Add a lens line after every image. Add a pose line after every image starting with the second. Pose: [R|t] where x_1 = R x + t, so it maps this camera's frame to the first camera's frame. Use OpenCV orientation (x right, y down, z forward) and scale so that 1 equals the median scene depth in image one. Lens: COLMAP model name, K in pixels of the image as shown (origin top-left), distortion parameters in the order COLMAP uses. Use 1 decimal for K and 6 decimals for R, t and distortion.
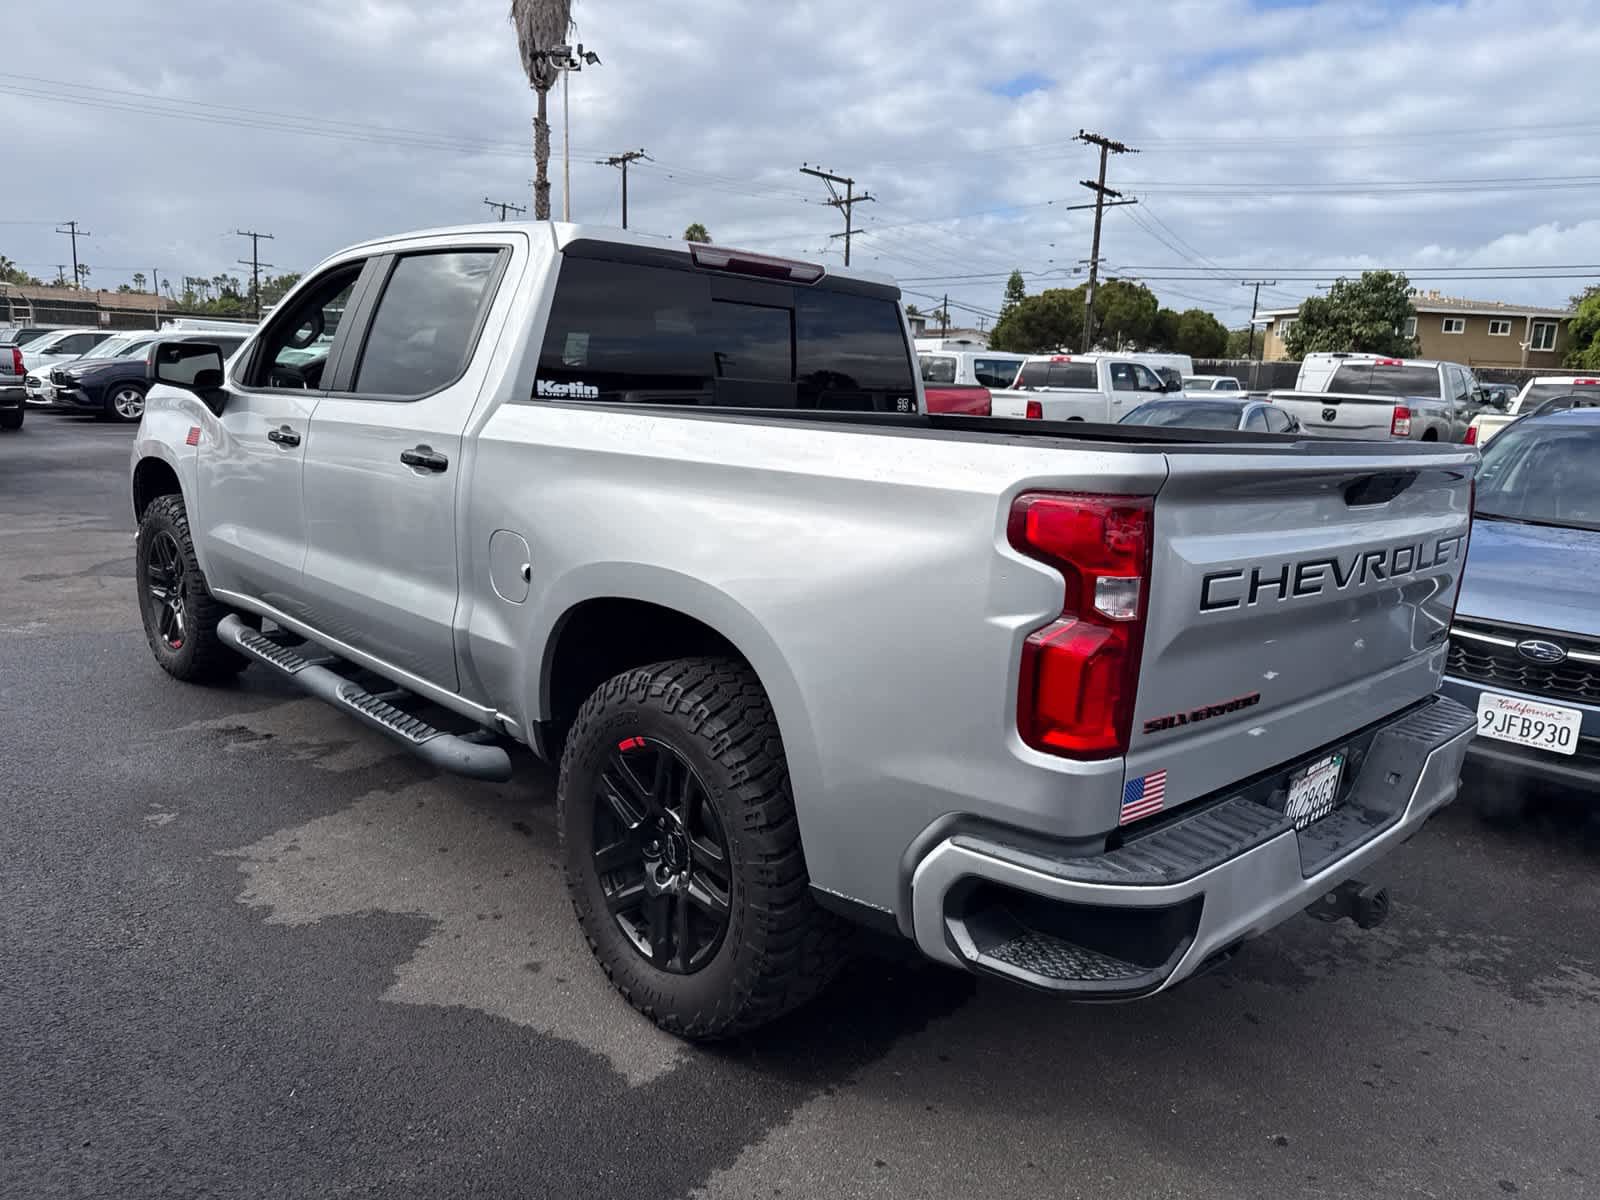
lens RADIAL K [[1126.2, 0, 804.7], [0, 1126.2, 591.7], [0, 0, 1]] dist [0.056921, -0.065829]
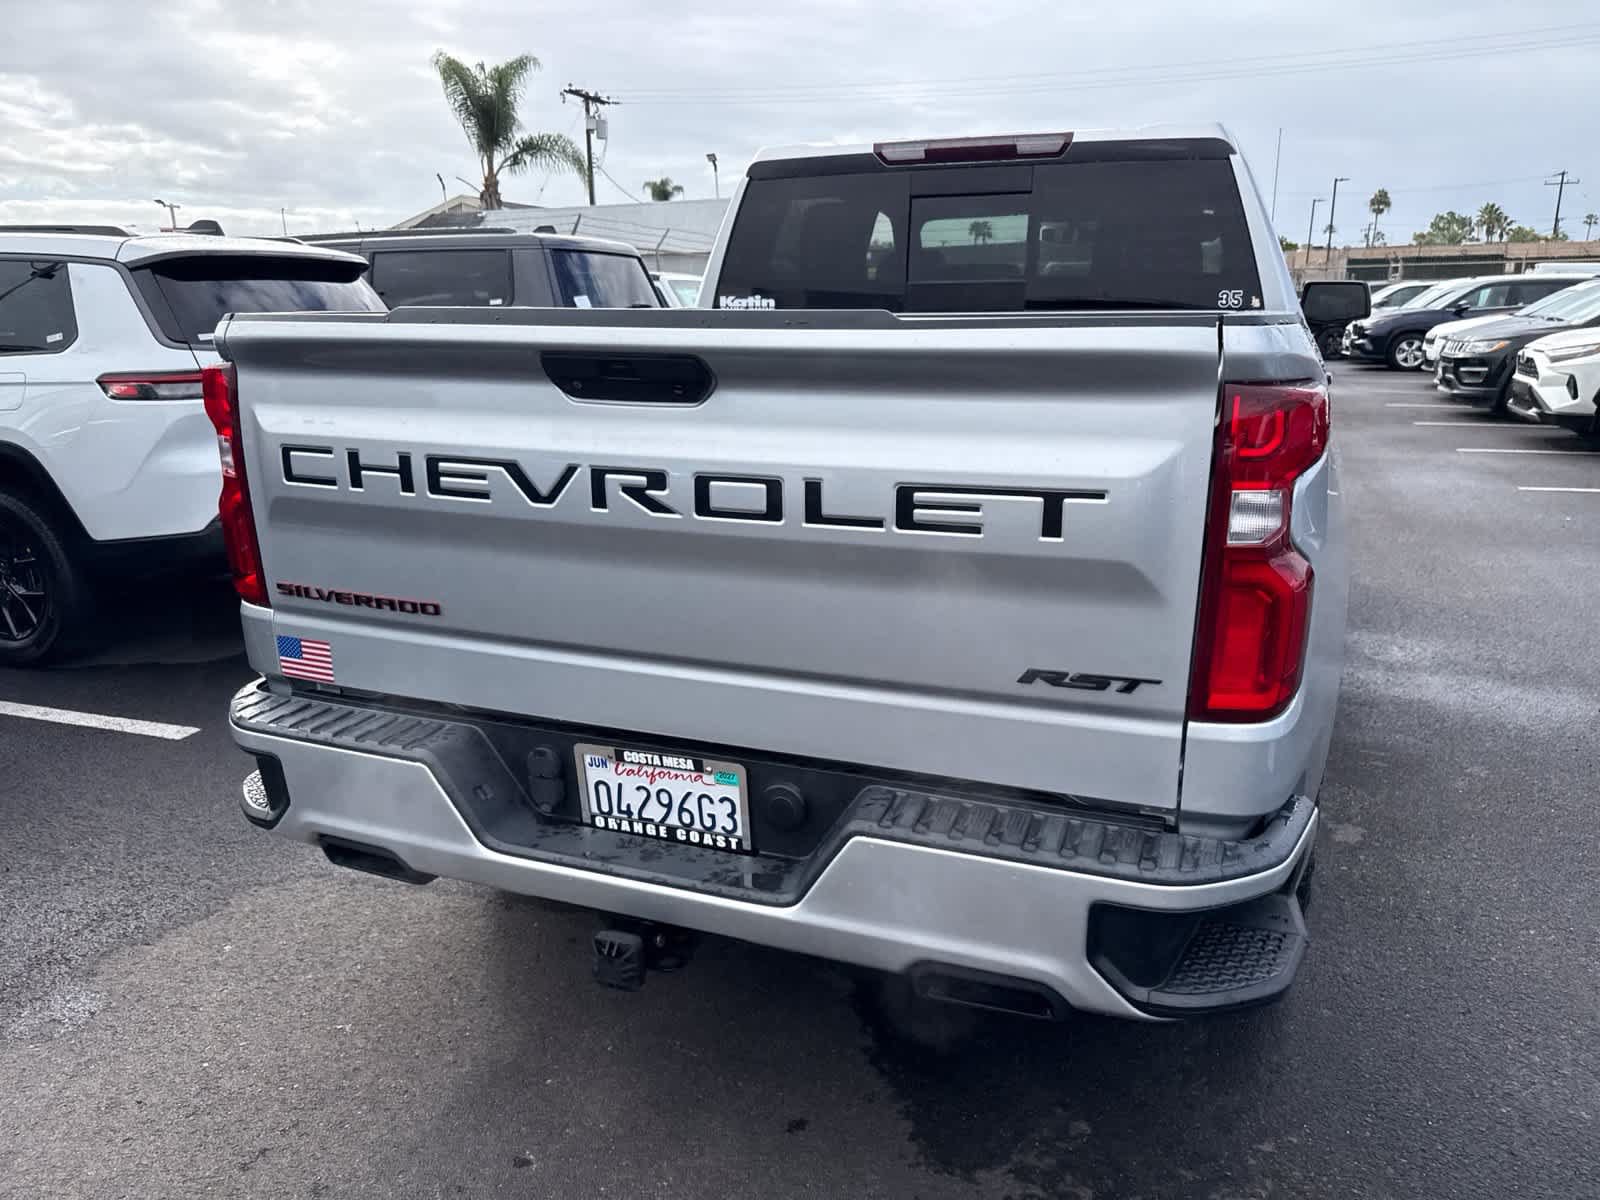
lens RADIAL K [[1126.2, 0, 809.0], [0, 1126.2, 606.8], [0, 0, 1]] dist [0.056921, -0.065829]
pose [[0.422766, 0.185427, -0.887066, 0.827971], [-0.141032, 0.980379, 0.137719, -0.044214], [0.895198, 0.066882, 0.440622, 0.556620]]
